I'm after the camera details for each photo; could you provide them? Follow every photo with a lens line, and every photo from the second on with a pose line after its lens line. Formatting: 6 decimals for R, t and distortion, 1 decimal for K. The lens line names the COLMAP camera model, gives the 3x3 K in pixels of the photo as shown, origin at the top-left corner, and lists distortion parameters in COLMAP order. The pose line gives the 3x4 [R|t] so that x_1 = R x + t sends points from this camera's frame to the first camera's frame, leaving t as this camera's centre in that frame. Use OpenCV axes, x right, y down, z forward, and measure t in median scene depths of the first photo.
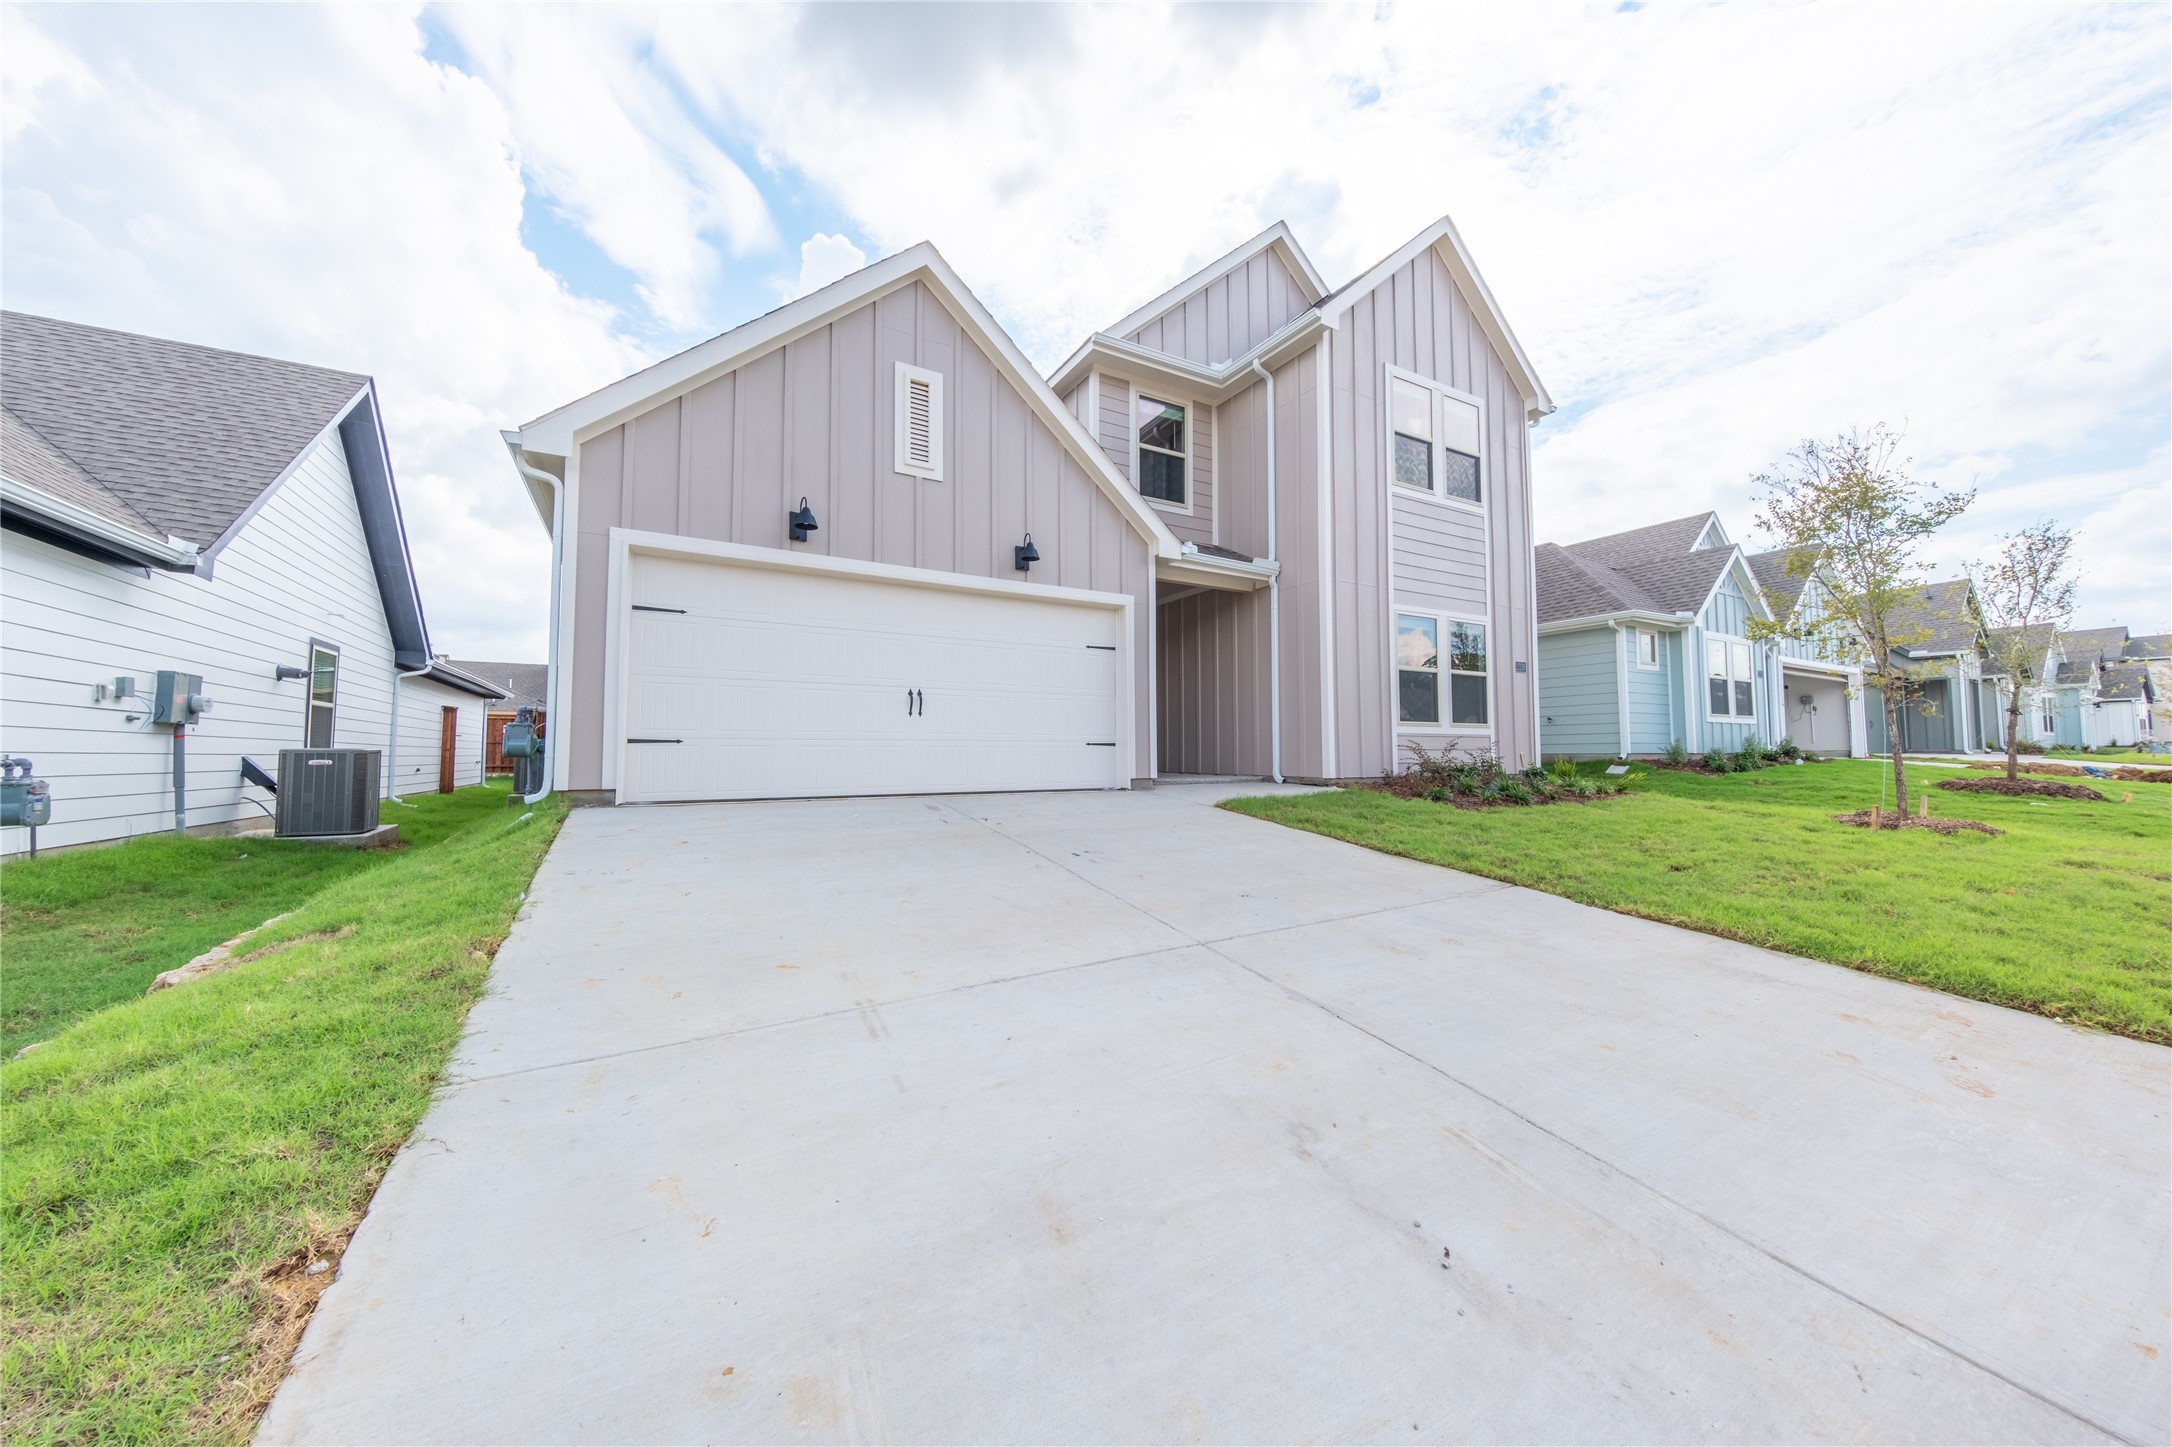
lens RADIAL K [[747.8, 0, 1049.1], [0, 747.8, 722.5], [0, 0, 1]] dist [-0.001058, -0.000526]
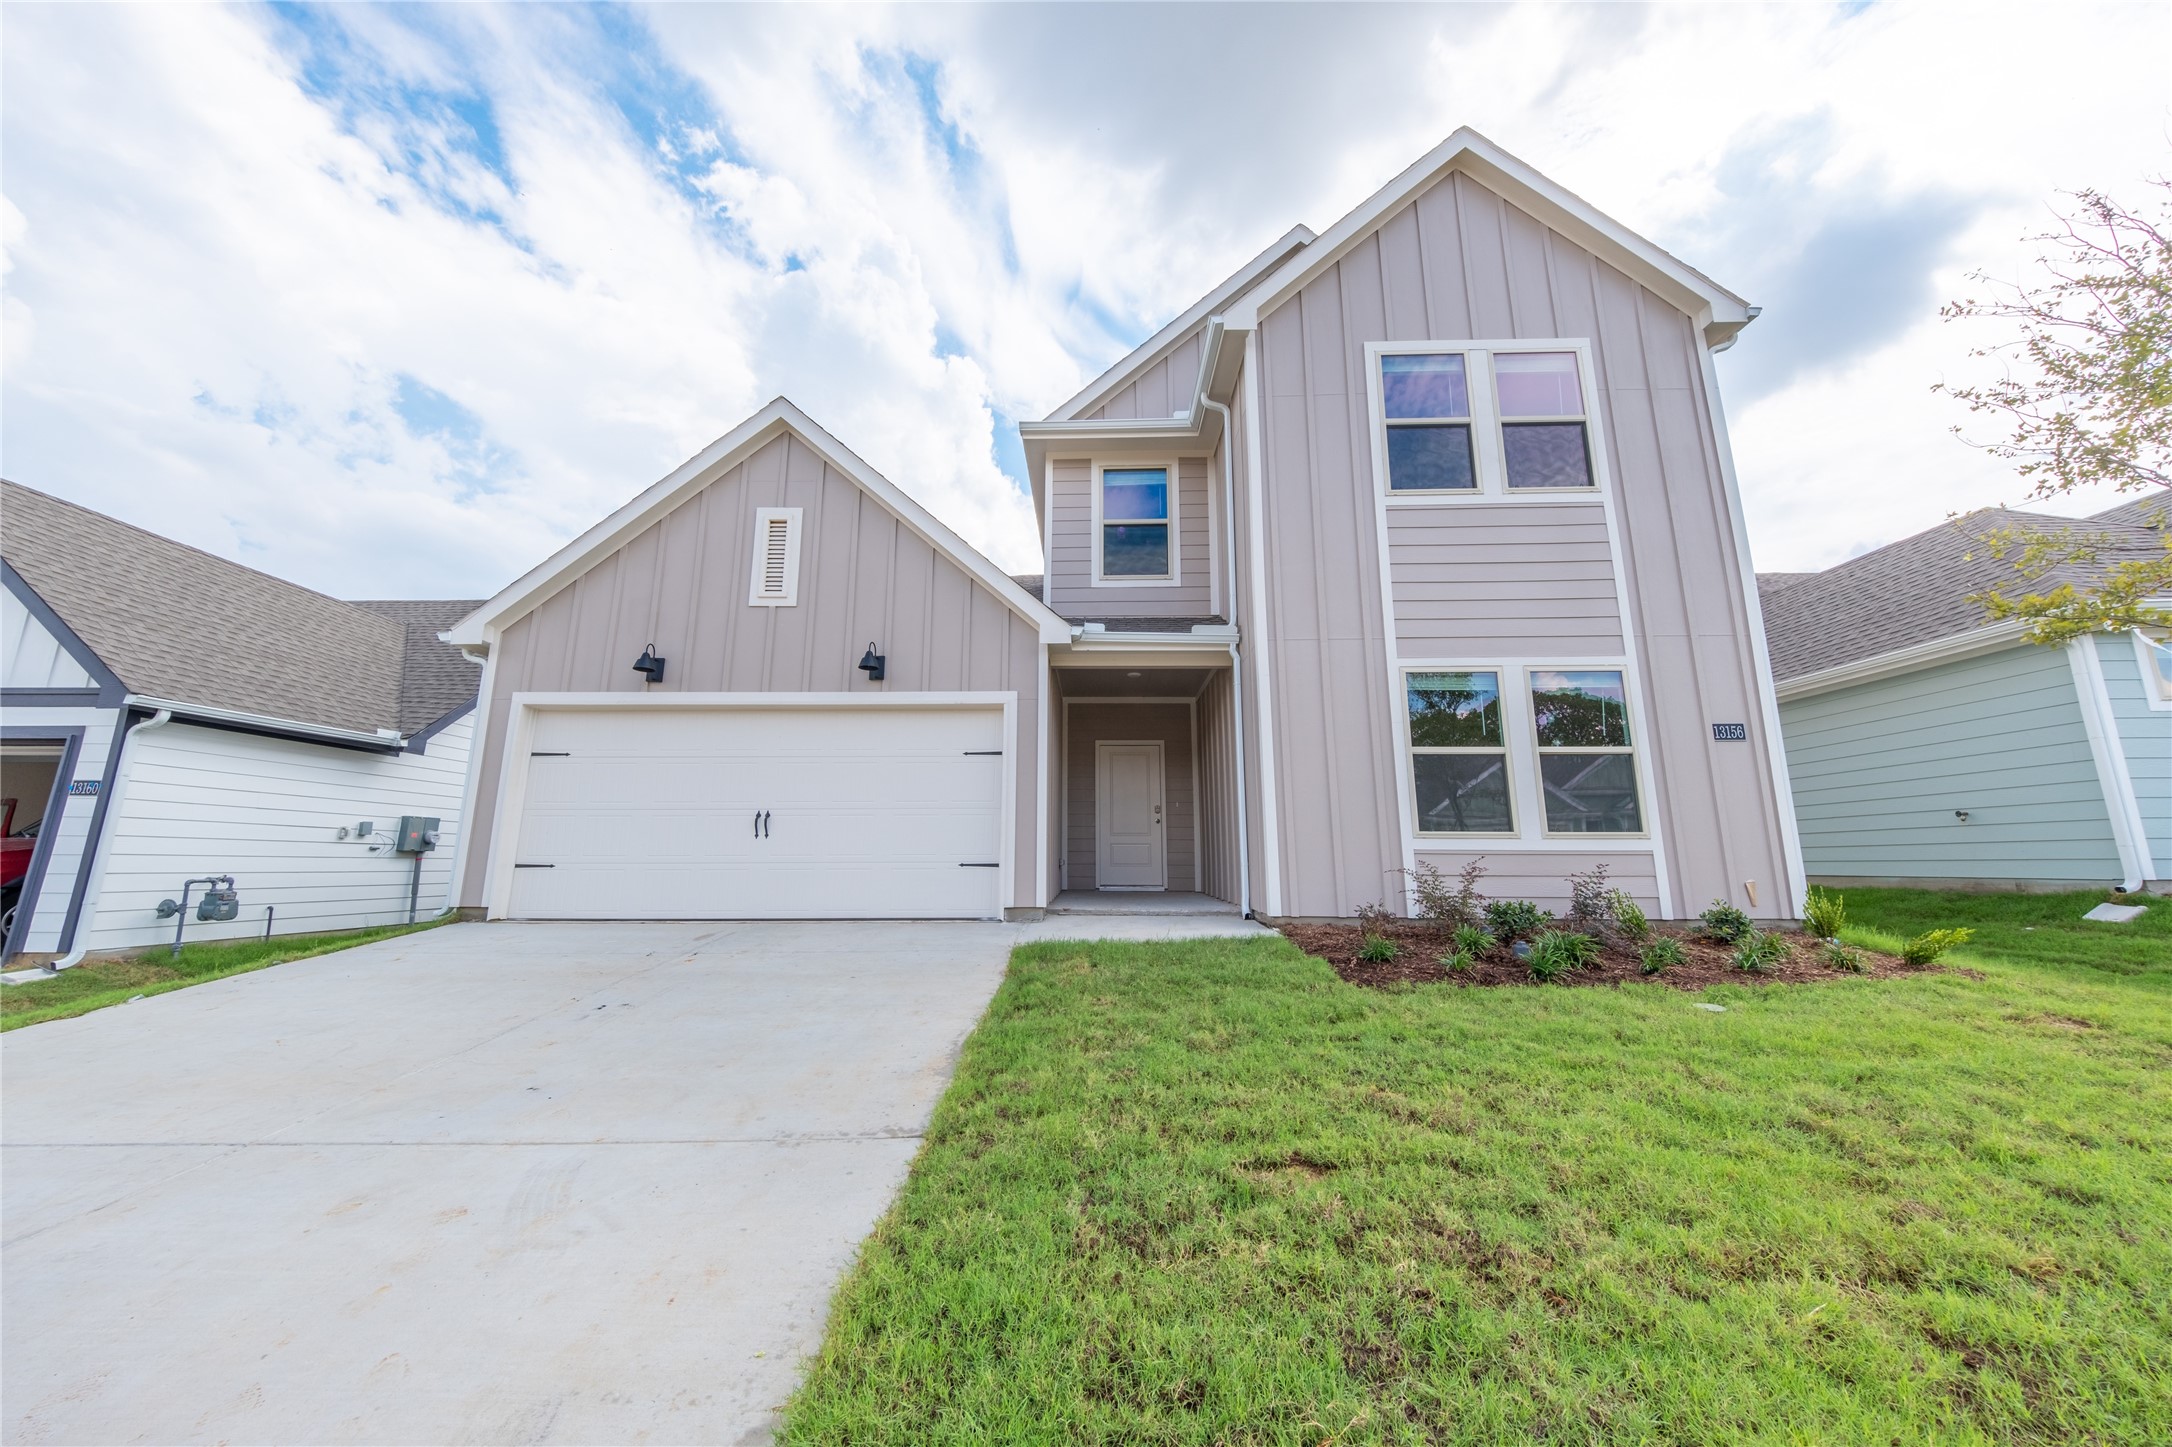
lens RADIAL K [[747.8, 0, 1078.0], [0, 747.8, 716.4], [0, 0, 1]] dist [-0.001058, -0.000526]
pose [[0.862795, -0.094852, -0.496575, 0.611248], [0.019820, 0.987833, -0.154251, -0.006082], [0.505165, 0.123245, 0.854178, 0.298982]]
